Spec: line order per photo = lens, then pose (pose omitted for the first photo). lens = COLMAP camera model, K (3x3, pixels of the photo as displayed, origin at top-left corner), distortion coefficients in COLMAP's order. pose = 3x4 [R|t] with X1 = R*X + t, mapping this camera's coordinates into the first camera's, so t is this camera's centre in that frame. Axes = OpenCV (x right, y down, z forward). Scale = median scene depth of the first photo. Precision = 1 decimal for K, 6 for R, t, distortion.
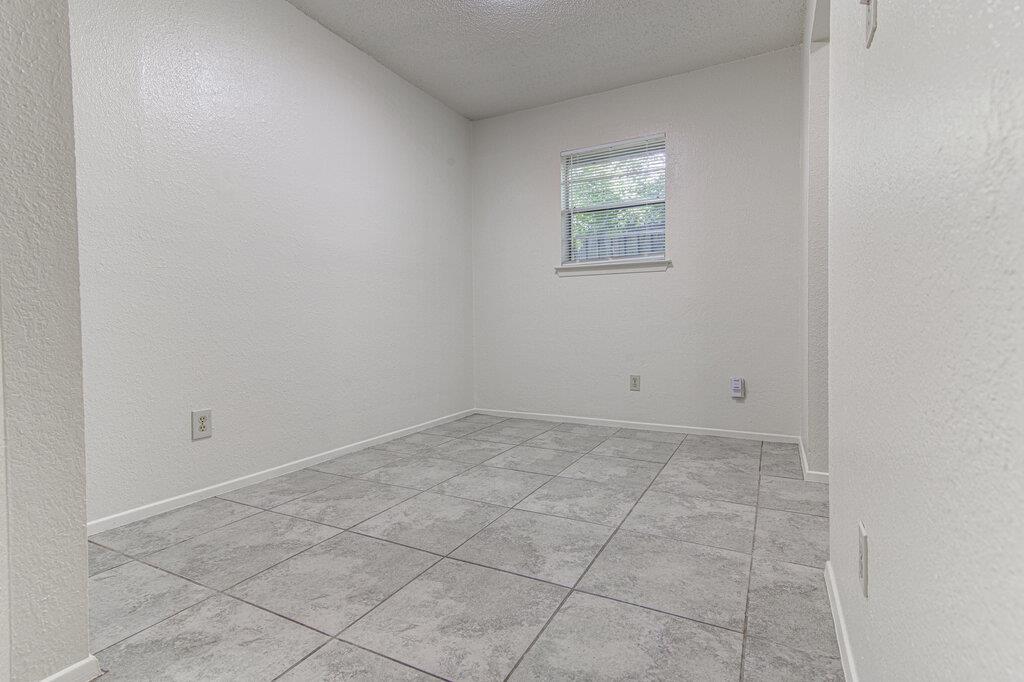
lens RADIAL K [[488.2, 0, 512.9], [0, 488.2, 332.5], [0, 0, 1]] dist [-0.000362, -0.000026]
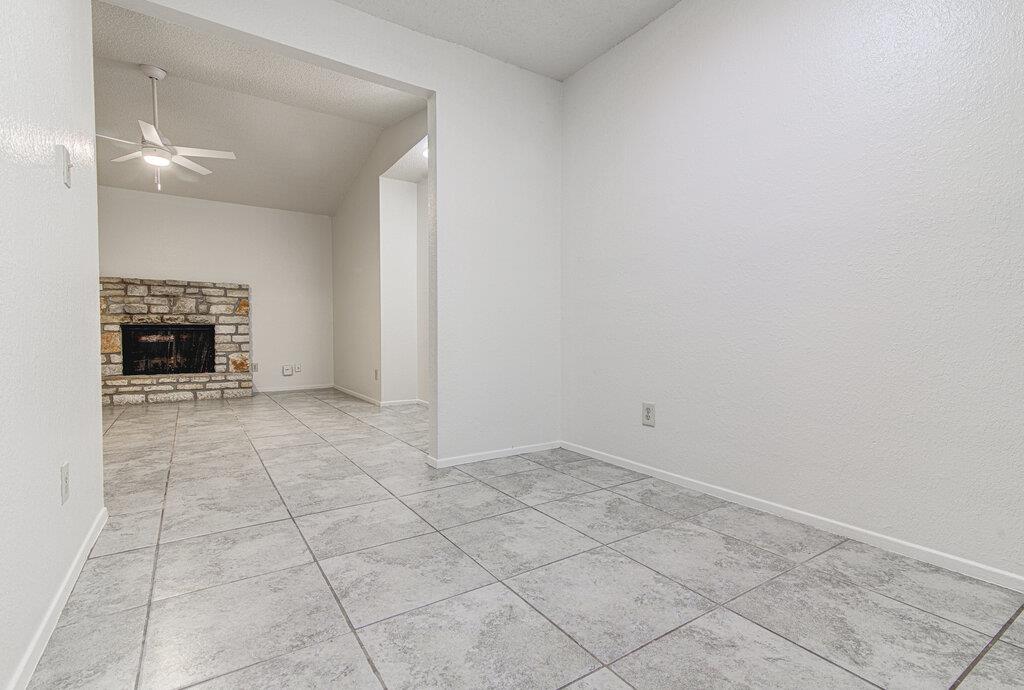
lens RADIAL K [[487.1, 0, 512.0], [0, 487.1, 345.0], [0, 0, 1]] dist [0.001763, 0.000366]
pose [[-0.479594, 0.030947, -0.876945, 0.641919], [-0.016385, 0.998888, 0.044211, -0.033884], [0.877338, 0.035572, -0.478554, 1.385246]]
